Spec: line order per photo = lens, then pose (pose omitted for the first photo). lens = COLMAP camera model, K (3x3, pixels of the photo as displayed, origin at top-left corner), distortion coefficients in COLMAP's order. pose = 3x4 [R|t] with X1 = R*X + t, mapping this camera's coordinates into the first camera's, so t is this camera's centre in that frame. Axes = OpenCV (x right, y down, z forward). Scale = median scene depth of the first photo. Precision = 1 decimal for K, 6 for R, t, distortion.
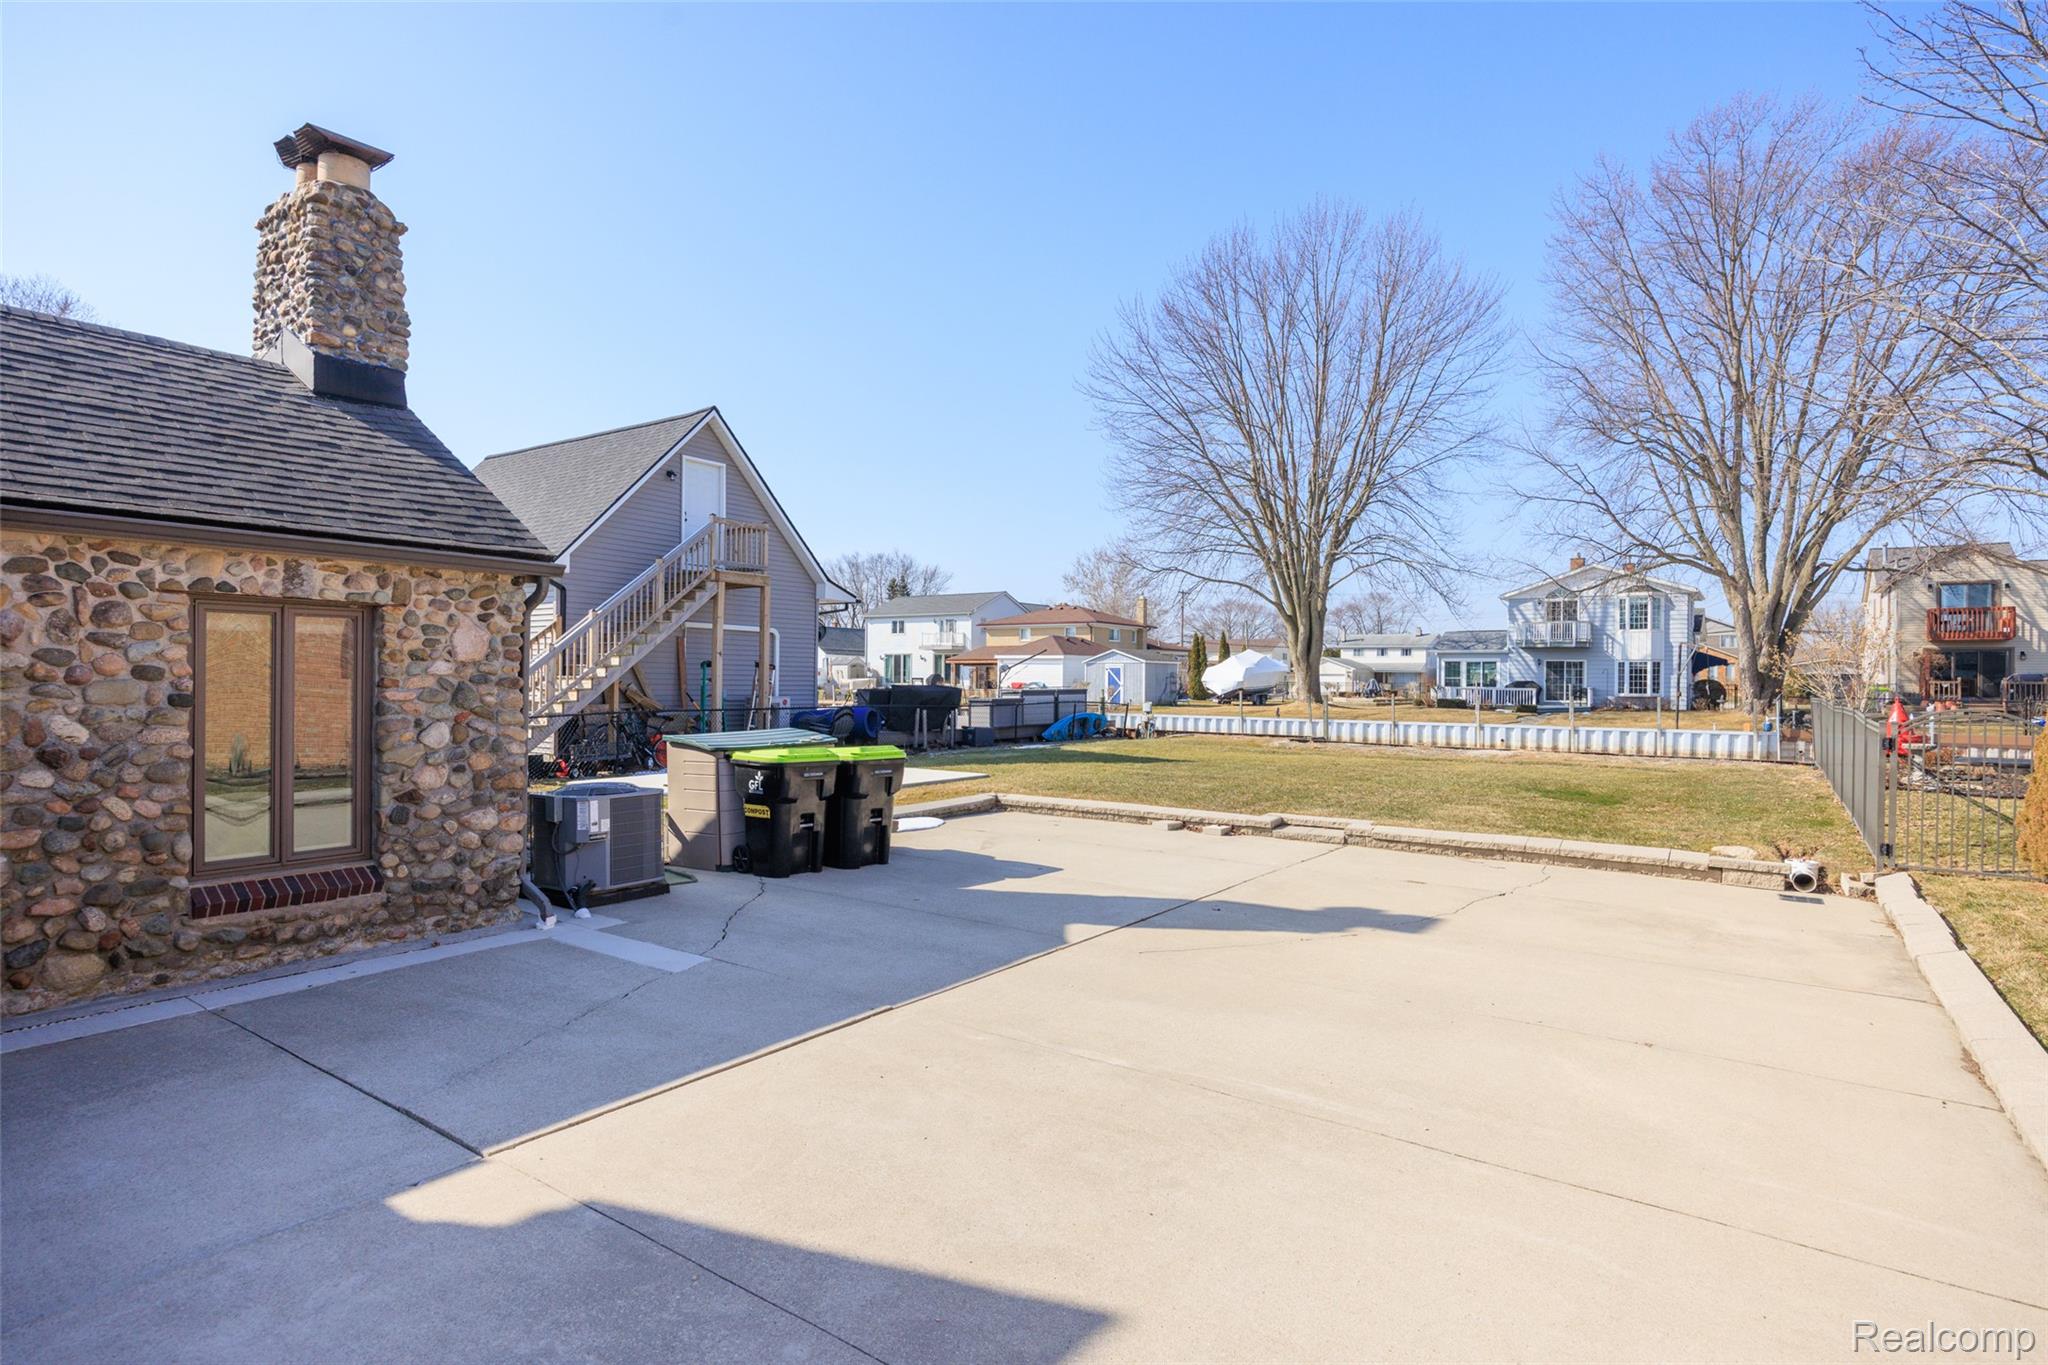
lens RADIAL K [[1031.0, 0, 1032.1], [0, 1031.0, 676.1], [0, 0, 1]] dist [0.000792, -0.000322]
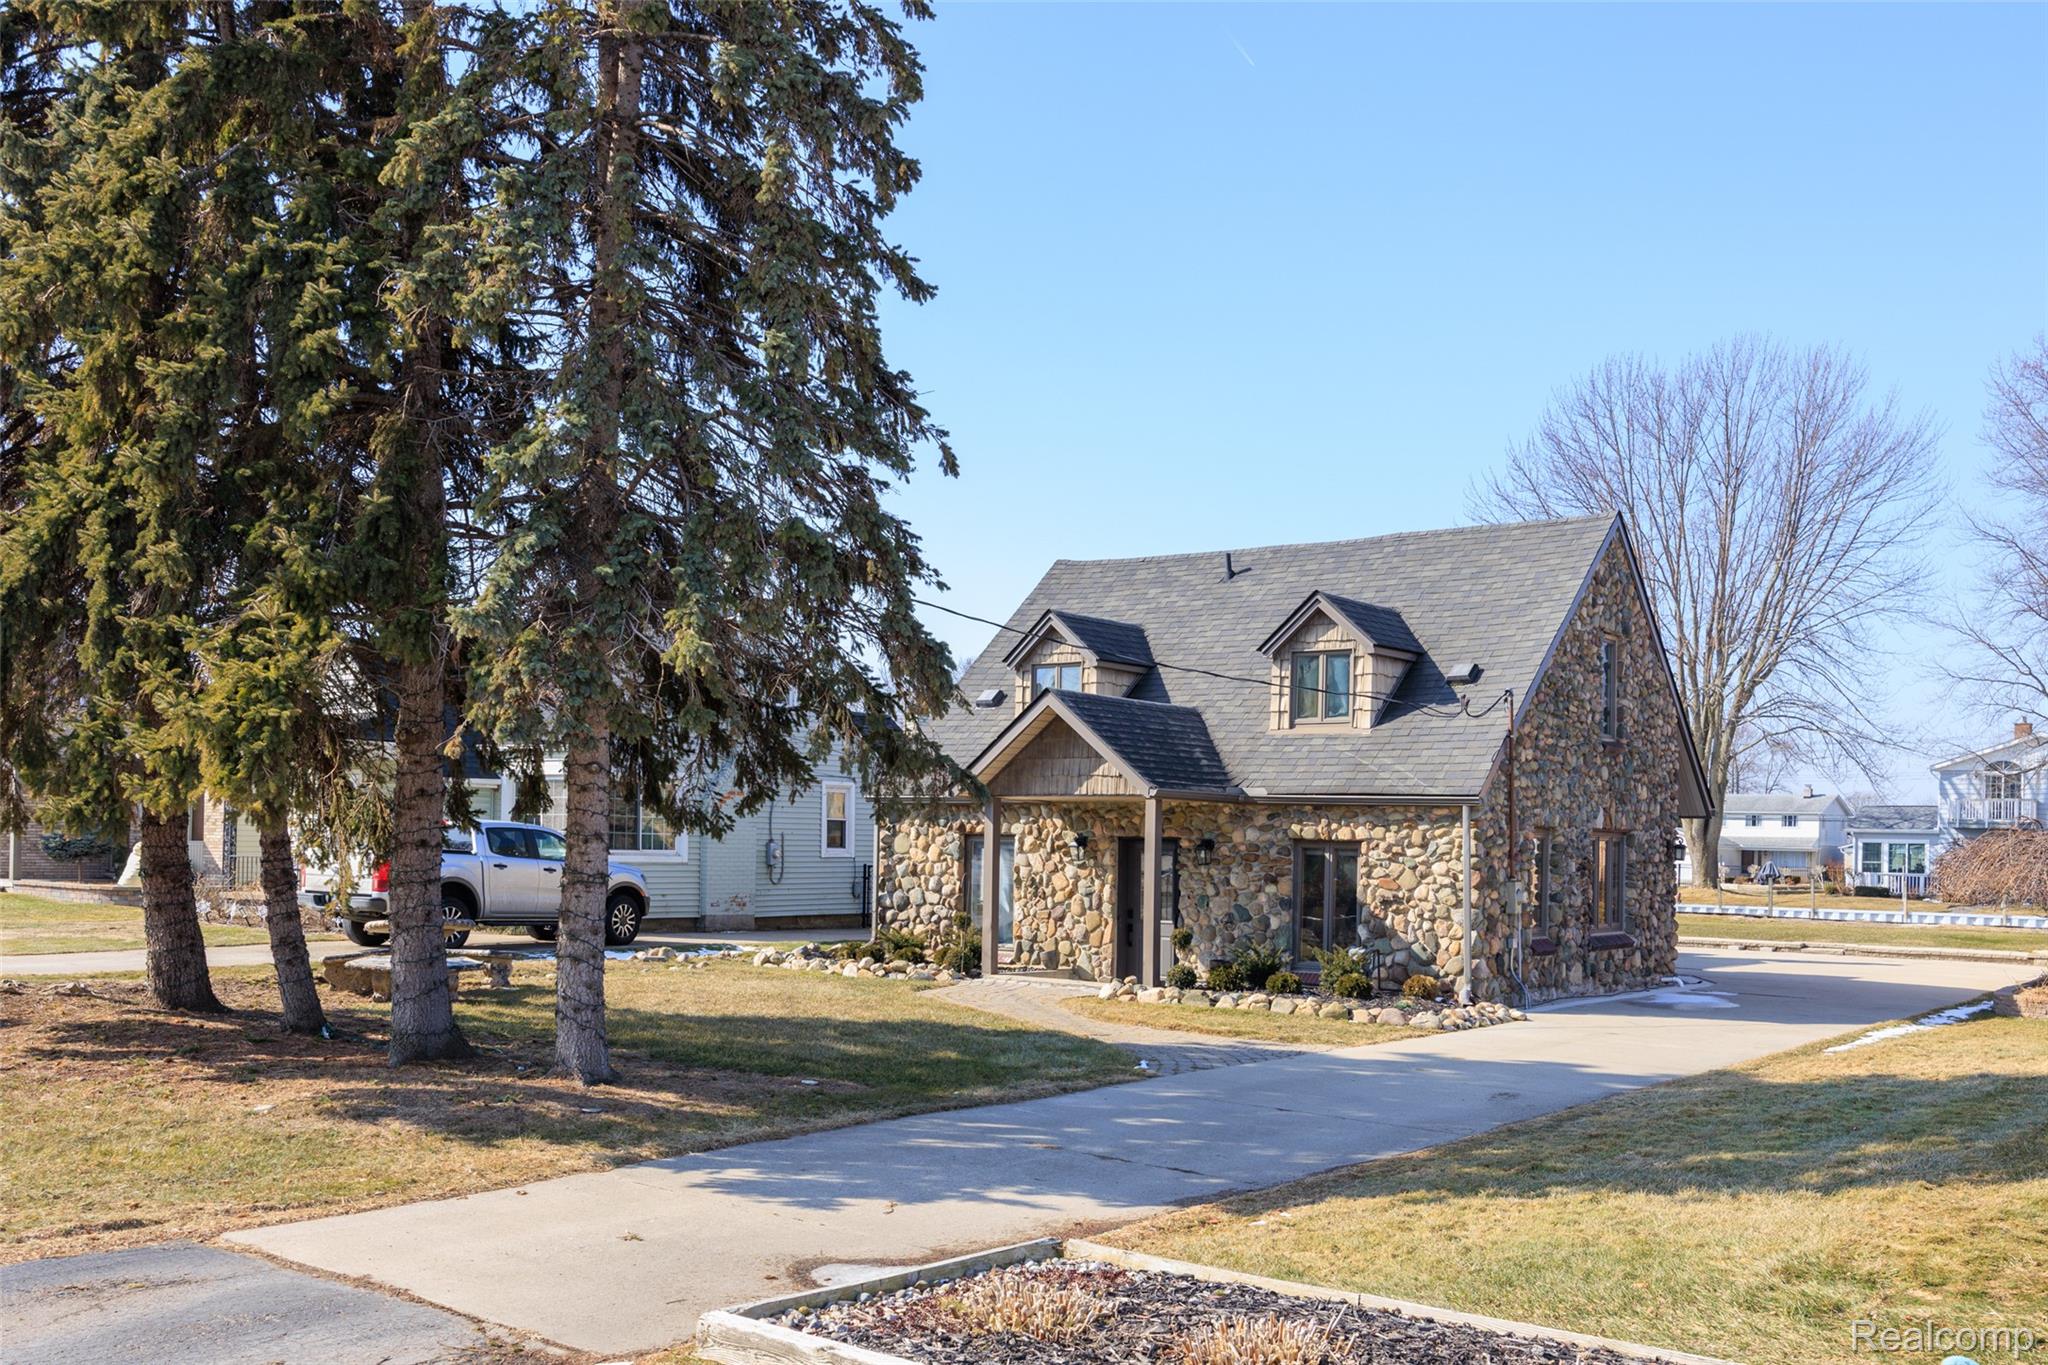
lens RADIAL K [[1783.1, 0, 1077.3], [0, 1783.1, 827.8], [0, 0, 1]] dist [-0.003392, -0.003267]
pose [[0.999720, 0.013111, -0.019713, -0.245110], [-0.013305, 0.999864, -0.009750, -0.003783], [0.019583, 0.010010, 0.999758, -0.539468]]
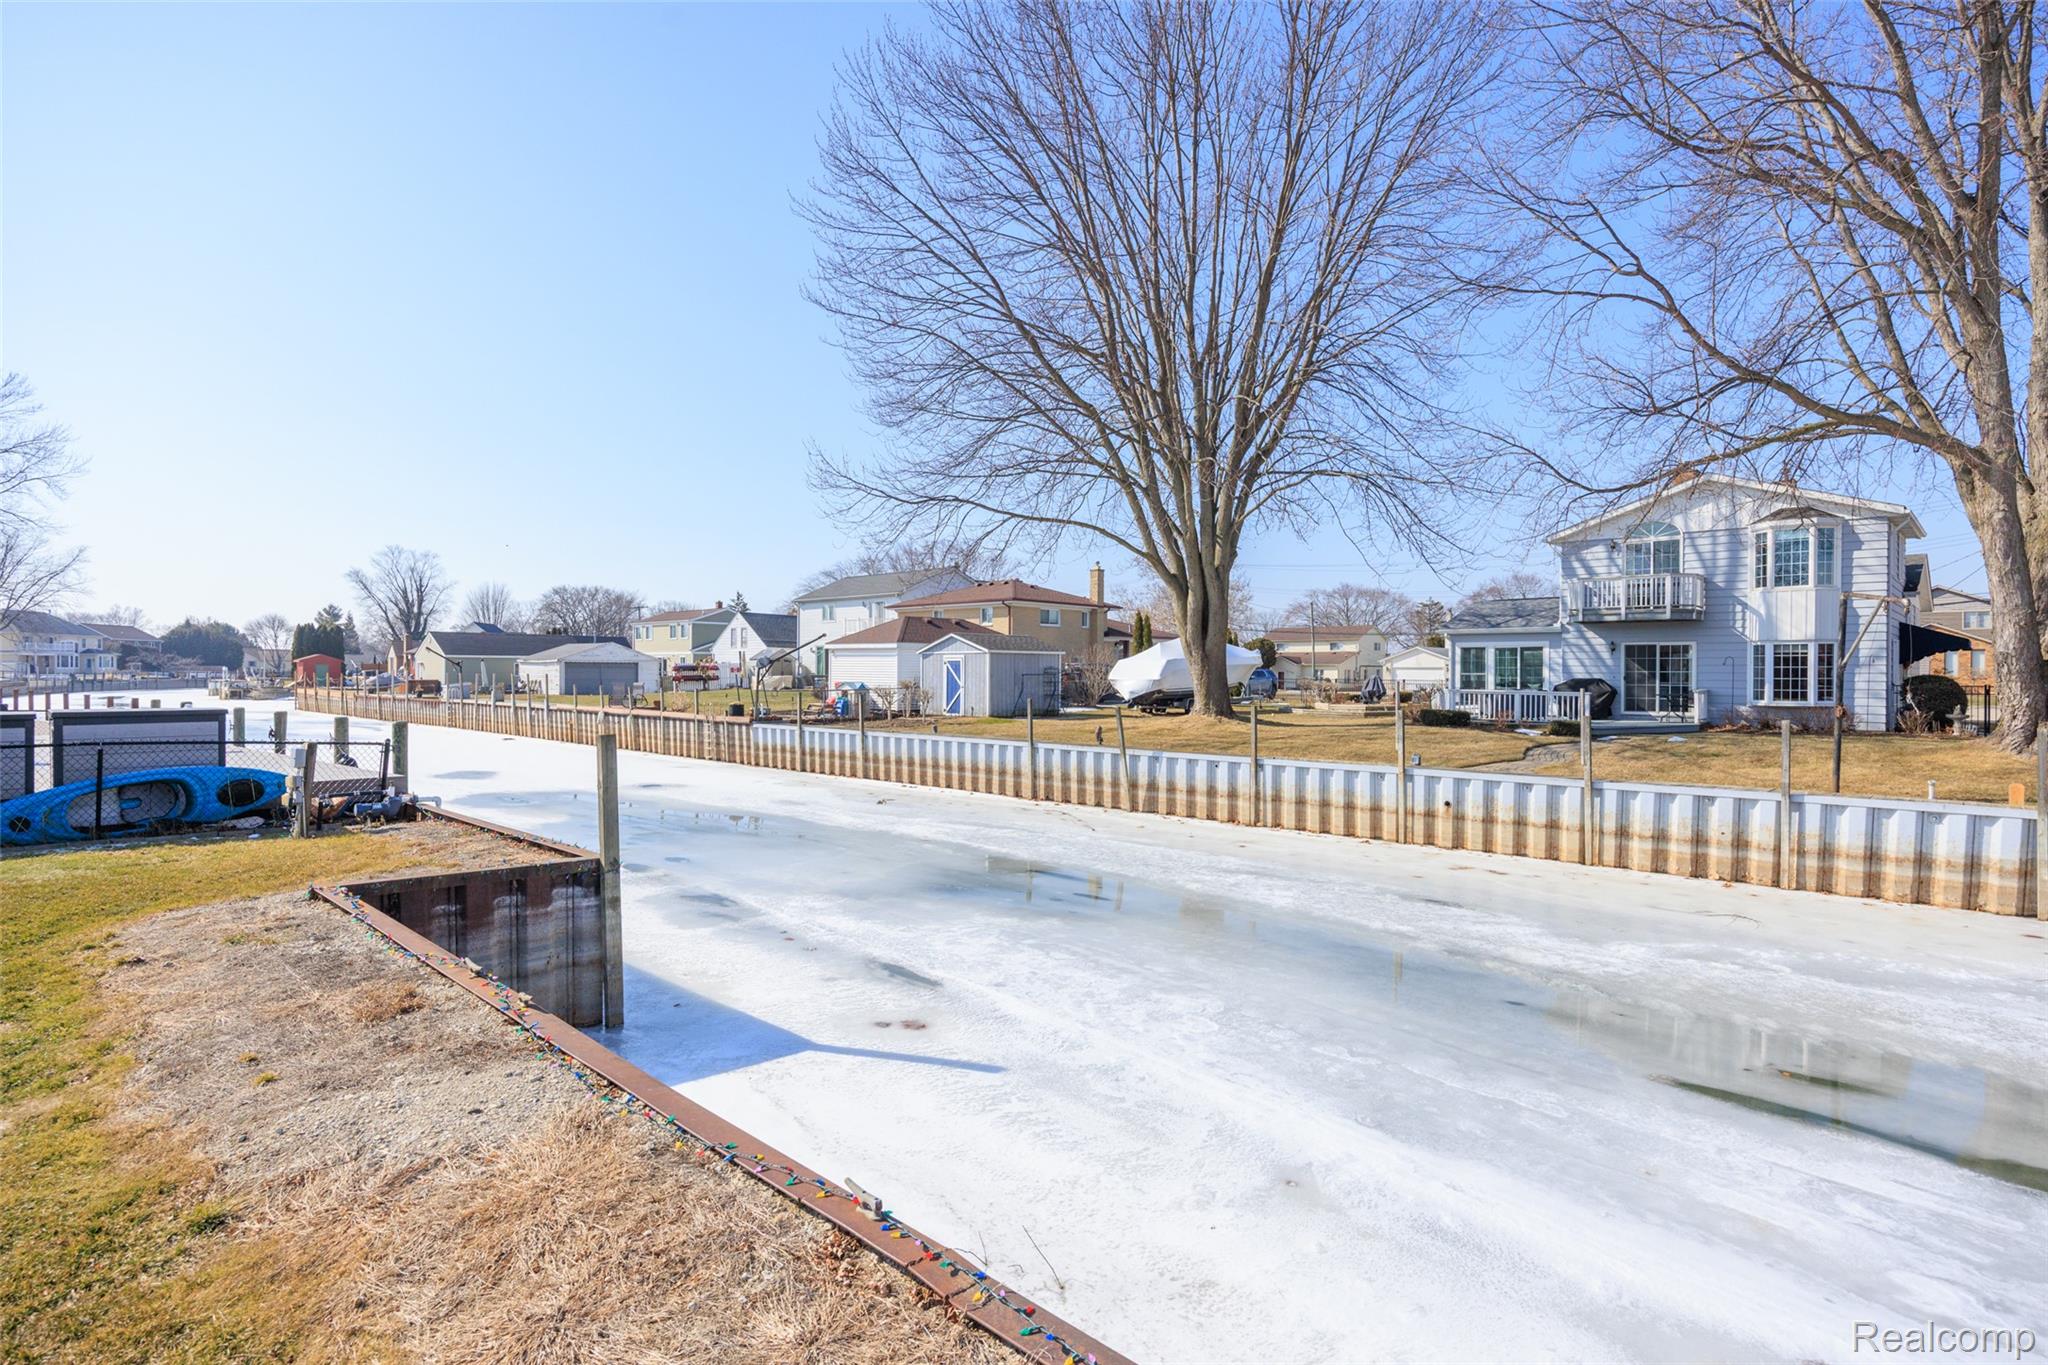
lens RADIAL K [[1031.0, 0, 1032.1], [0, 1031.0, 676.1], [0, 0, 1]] dist [0.000792, -0.000322]
pose [[0.988765, -0.003695, -0.149430, 0.272982], [0.004424, 0.999980, 0.004542, -0.000869], [0.149410, -0.005152, 0.988762, 0.398628]]
